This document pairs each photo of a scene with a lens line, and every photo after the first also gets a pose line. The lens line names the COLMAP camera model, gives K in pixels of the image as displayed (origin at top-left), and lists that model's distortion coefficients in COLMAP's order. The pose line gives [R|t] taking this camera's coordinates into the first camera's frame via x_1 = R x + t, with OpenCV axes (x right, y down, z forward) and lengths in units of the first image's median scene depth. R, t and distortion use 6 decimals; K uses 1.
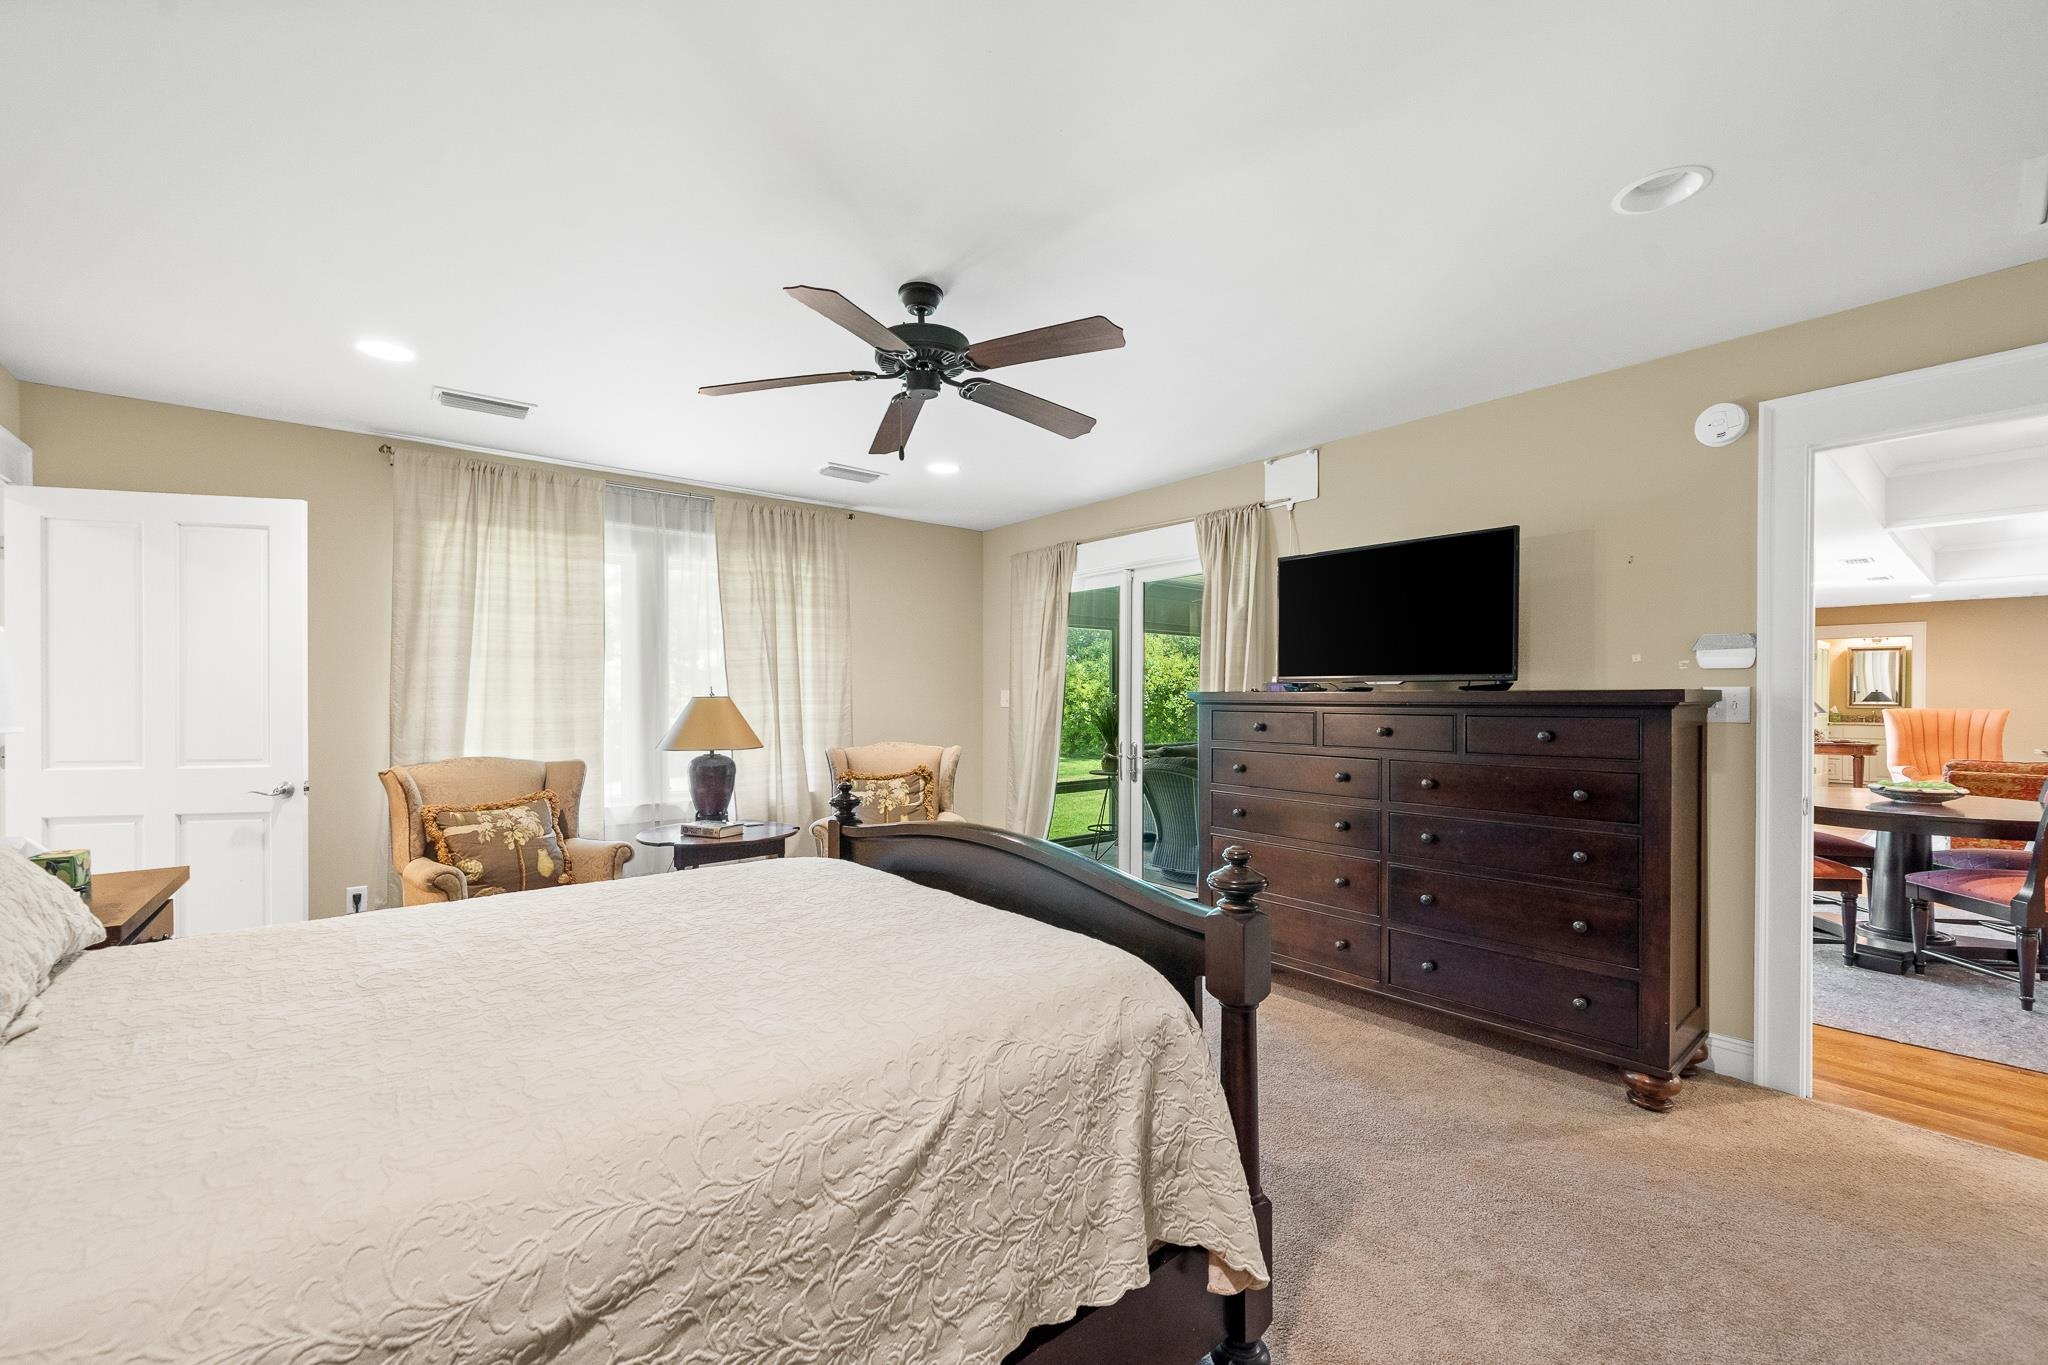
lens RADIAL K [[816.2, 0, 1024.4], [0, 816.2, 701.4], [0, 0, 1]] dist [-0.003257, 0.000507]
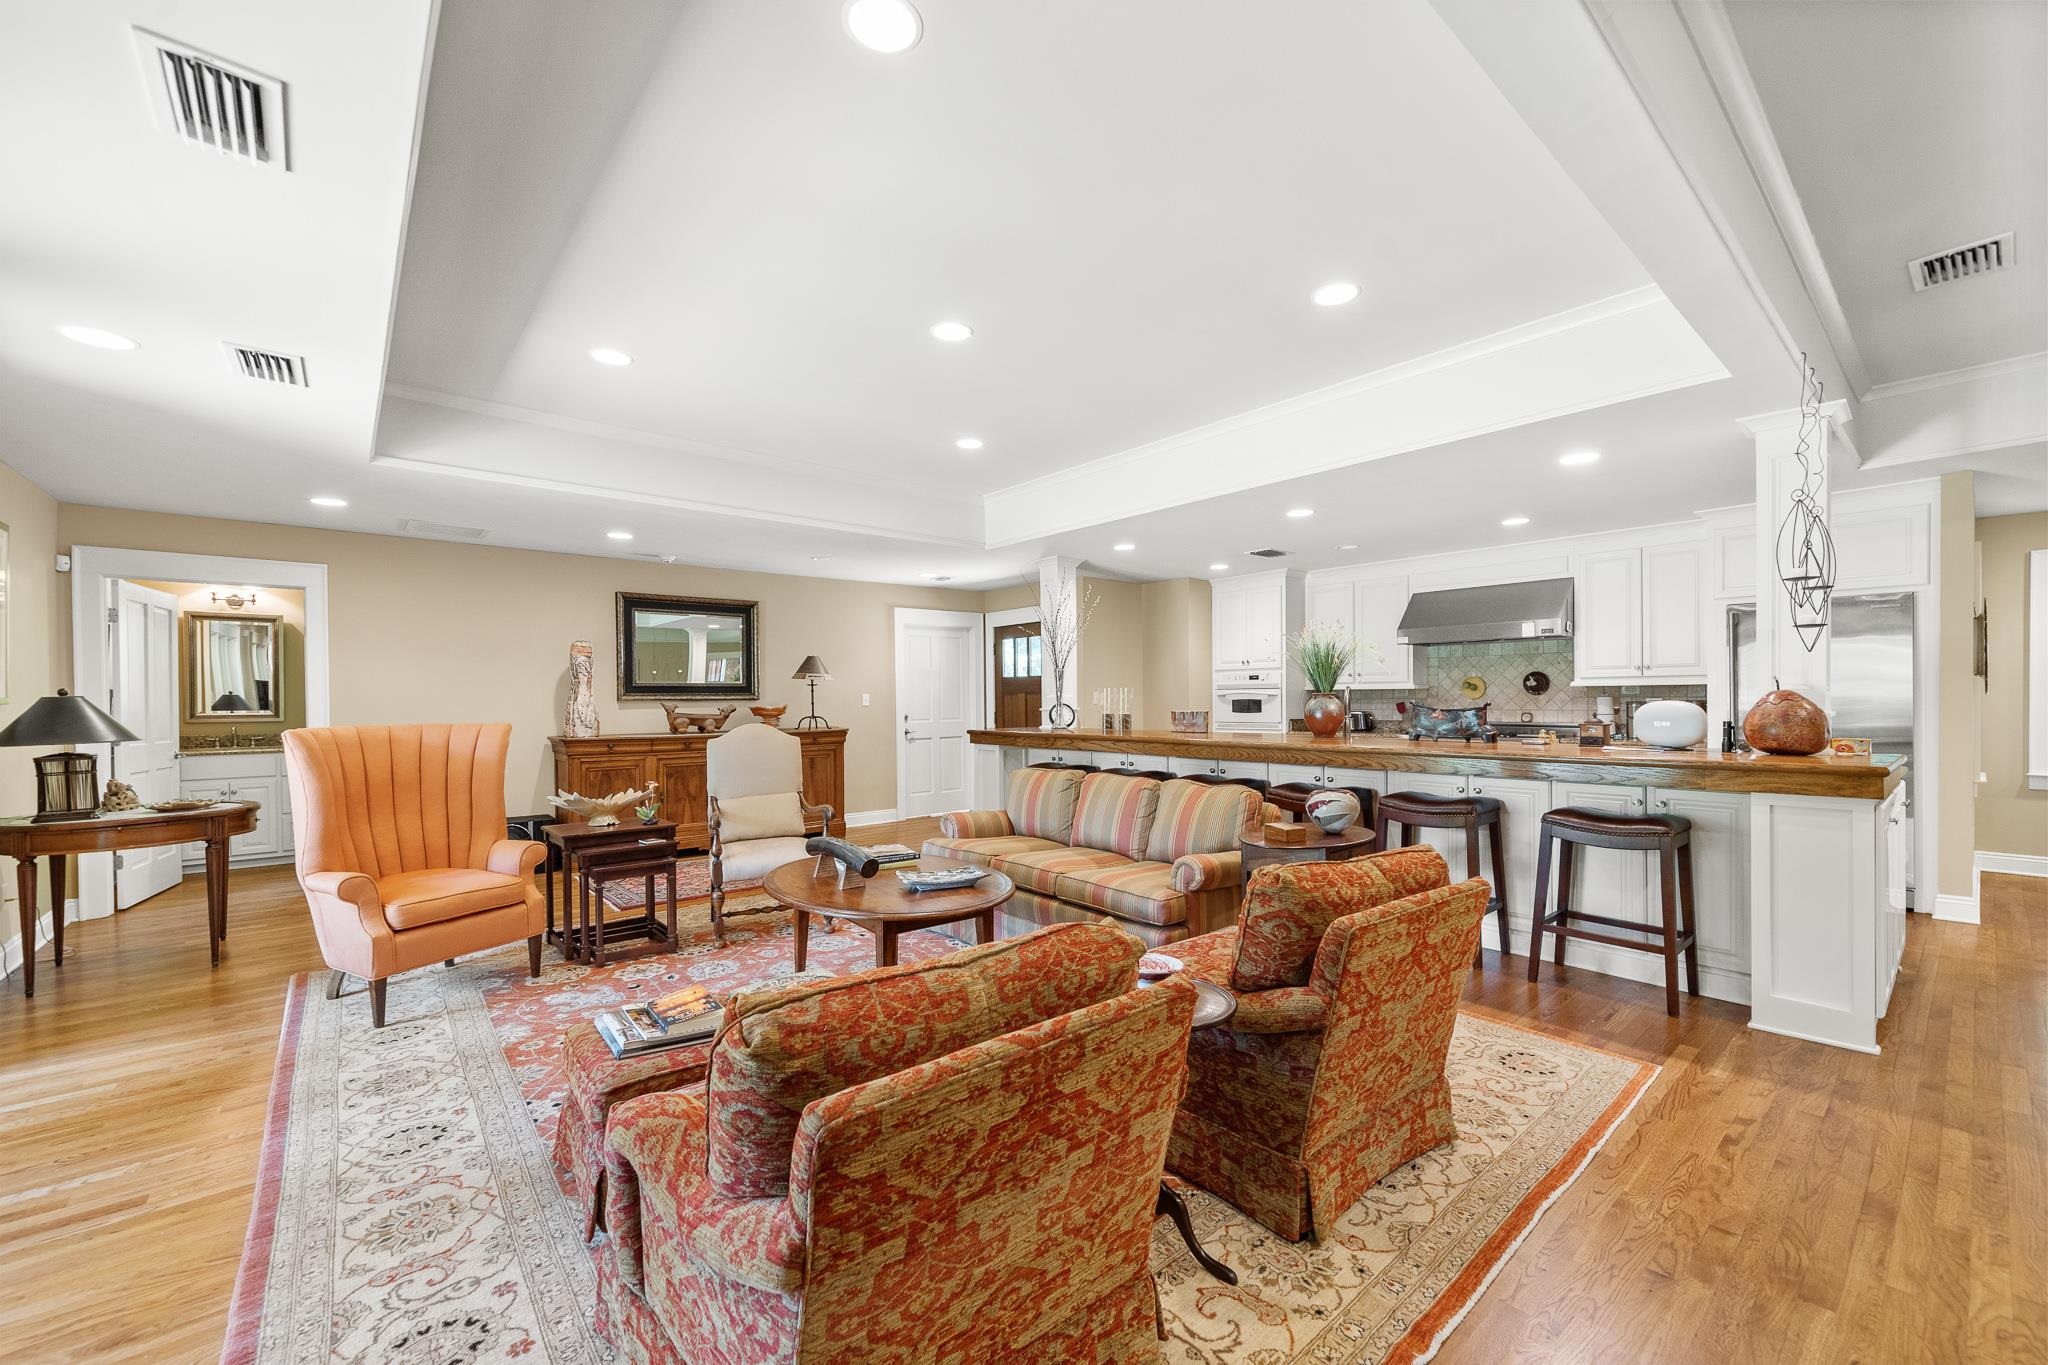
lens RADIAL K [[816.2, 0, 1024.4], [0, 816.2, 701.4], [0, 0, 1]] dist [-0.003257, 0.000507]
pose [[-0.024293, -0.007900, 0.999674, 1.103130], [0.015869, 0.999840, 0.008287, -0.003815], [-0.999579, 0.016065, -0.024163, 1.099370]]
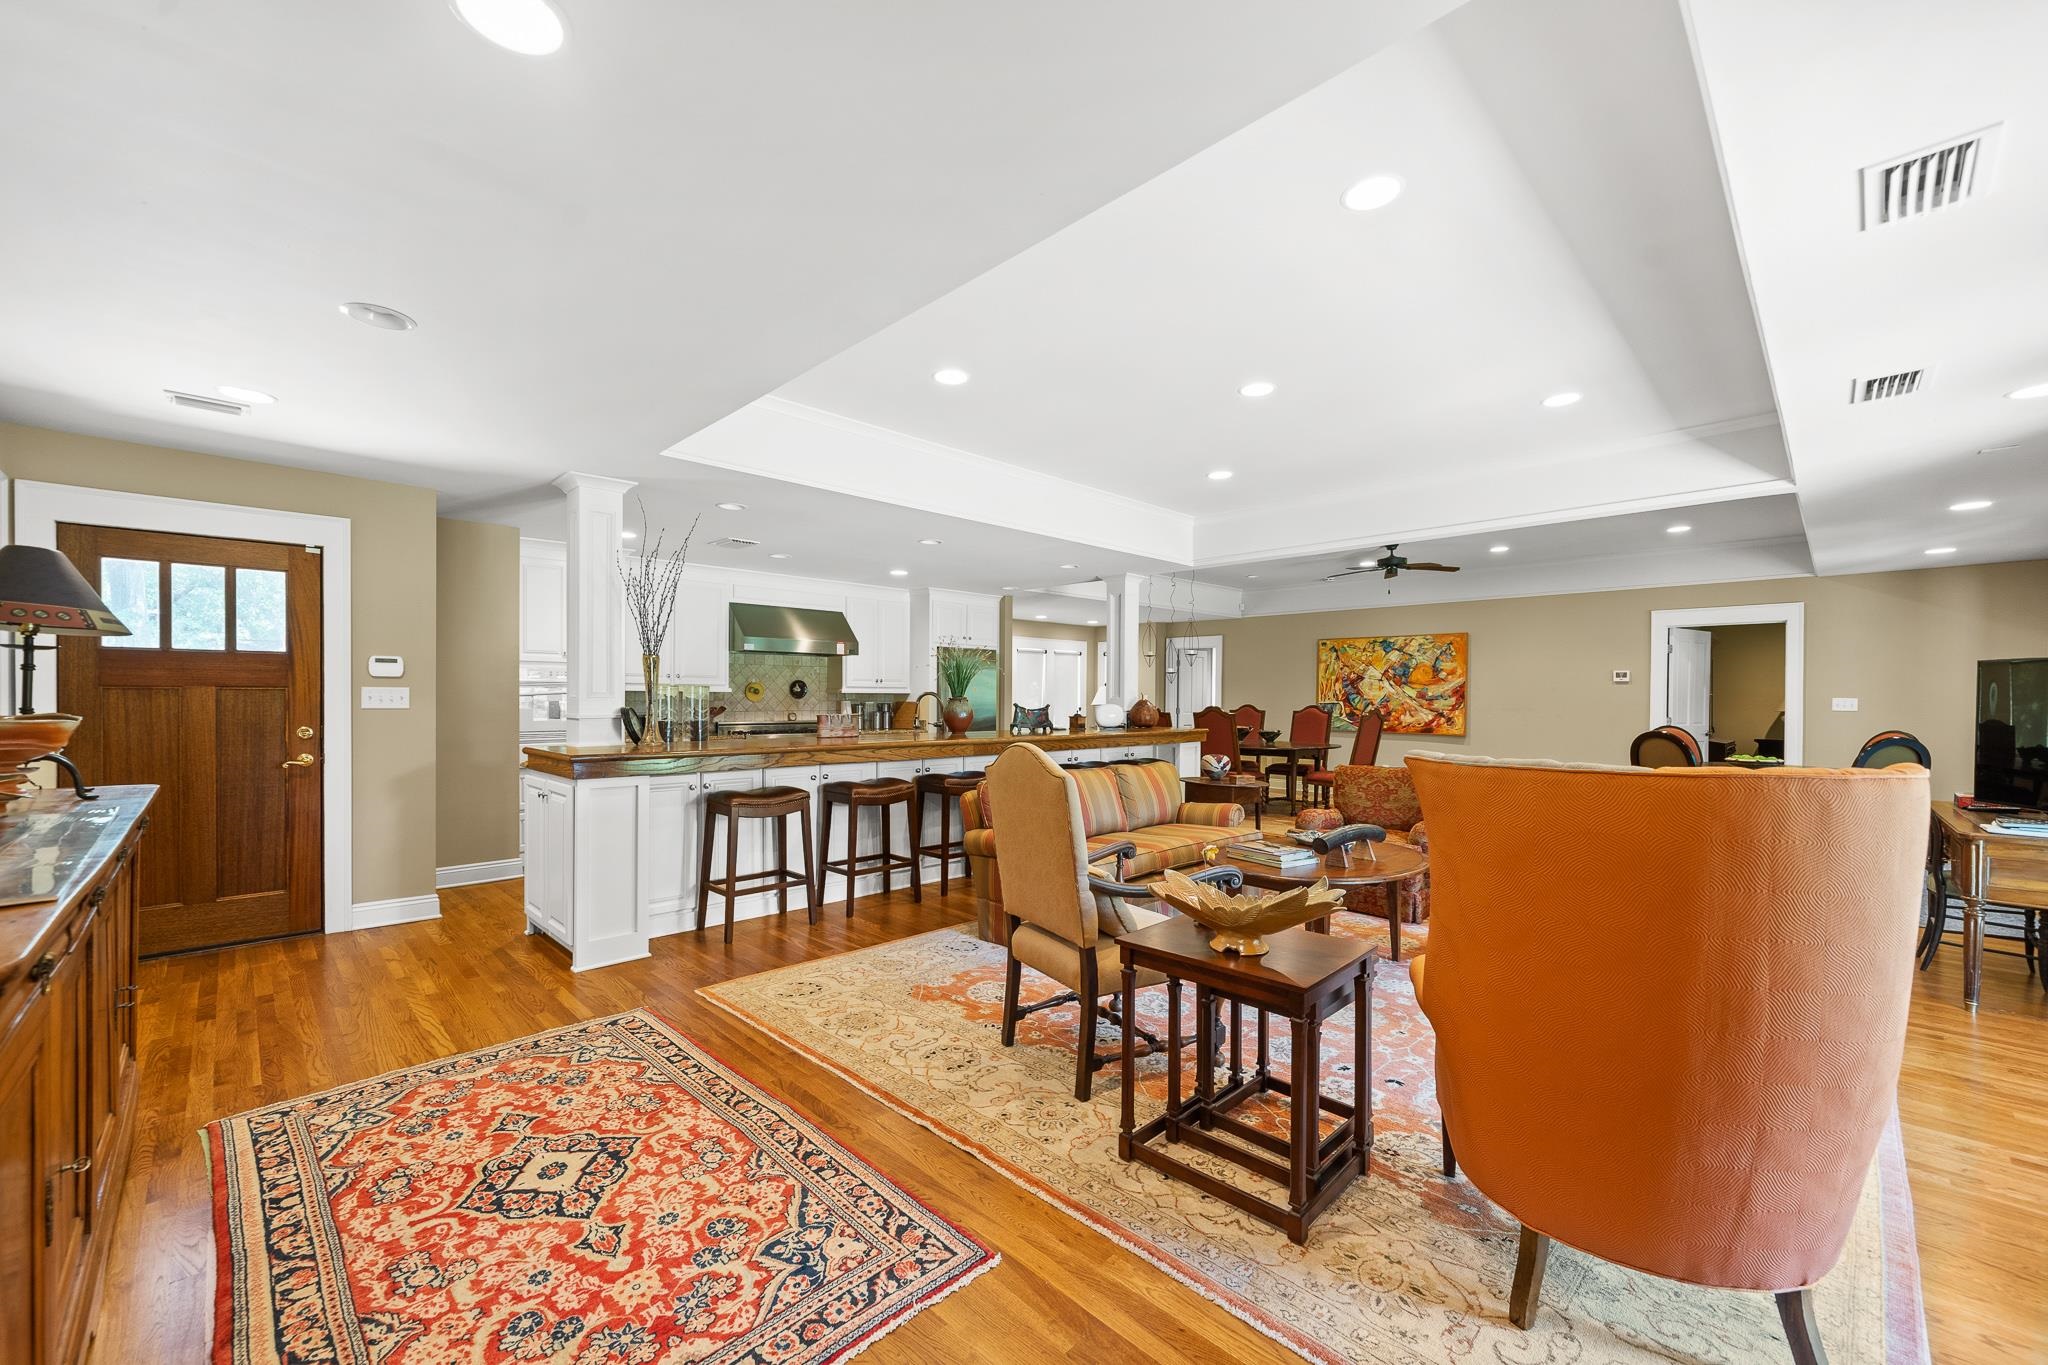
lens RADIAL K [[816.4, 0, 1018.1], [0, 816.4, 699.3], [0, 0, 1]] dist [0.001784, 0.000253]
pose [[-0.995512, -0.009443, -0.094162, 2.141576], [-0.010513, 0.999886, 0.010877, -0.012034], [0.094048, 0.011818, -0.995497, 1.954957]]
